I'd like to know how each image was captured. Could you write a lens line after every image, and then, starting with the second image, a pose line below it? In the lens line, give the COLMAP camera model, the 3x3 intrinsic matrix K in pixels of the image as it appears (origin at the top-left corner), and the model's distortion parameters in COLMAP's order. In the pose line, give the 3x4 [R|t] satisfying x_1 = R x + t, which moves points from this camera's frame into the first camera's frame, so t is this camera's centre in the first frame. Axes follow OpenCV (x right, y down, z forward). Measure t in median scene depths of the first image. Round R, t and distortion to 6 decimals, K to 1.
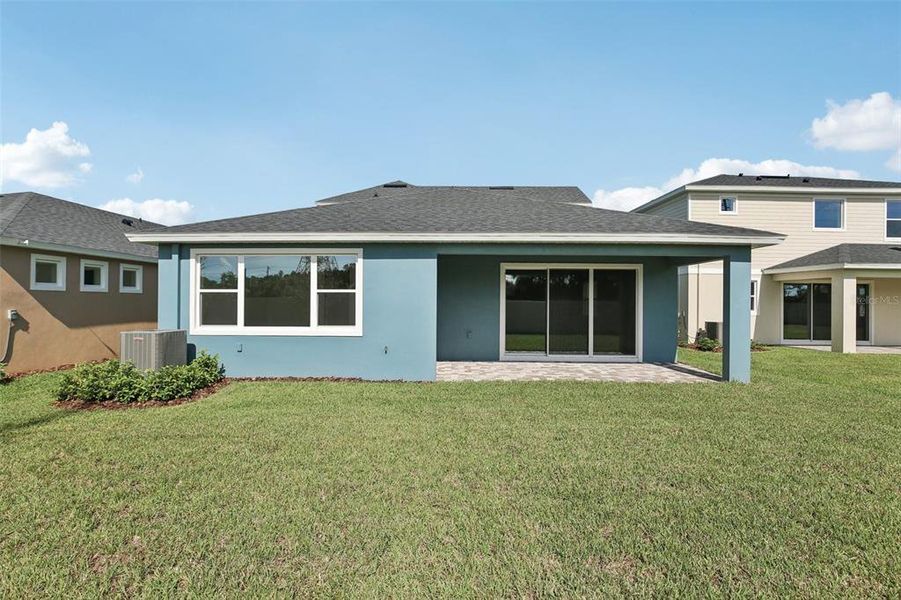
lens RADIAL K [[411.6, 0, 449.5], [0, 411.6, 302.4], [0, 0, 1]] dist [-0.010207, 0.003608]
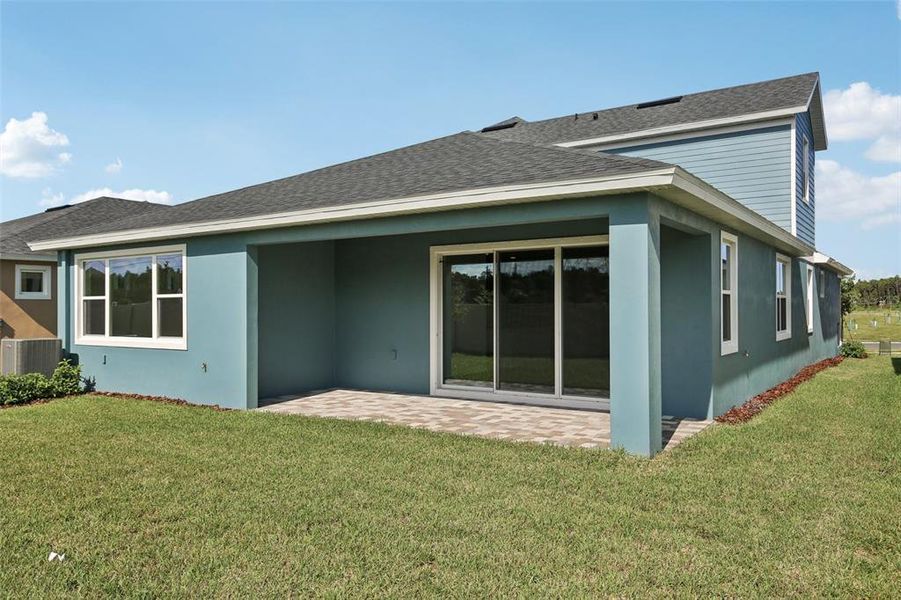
lens RADIAL K [[674.5, 0, 452.2], [0, 674.5, 301.1], [0, 0, 1]] dist [0.000996, -0.000880]
pose [[0.847276, -0.013644, -0.530977, 0.942773], [0.012072, 0.999906, -0.006430, -0.000775], [0.531016, -0.000962, 0.847362, 0.132864]]
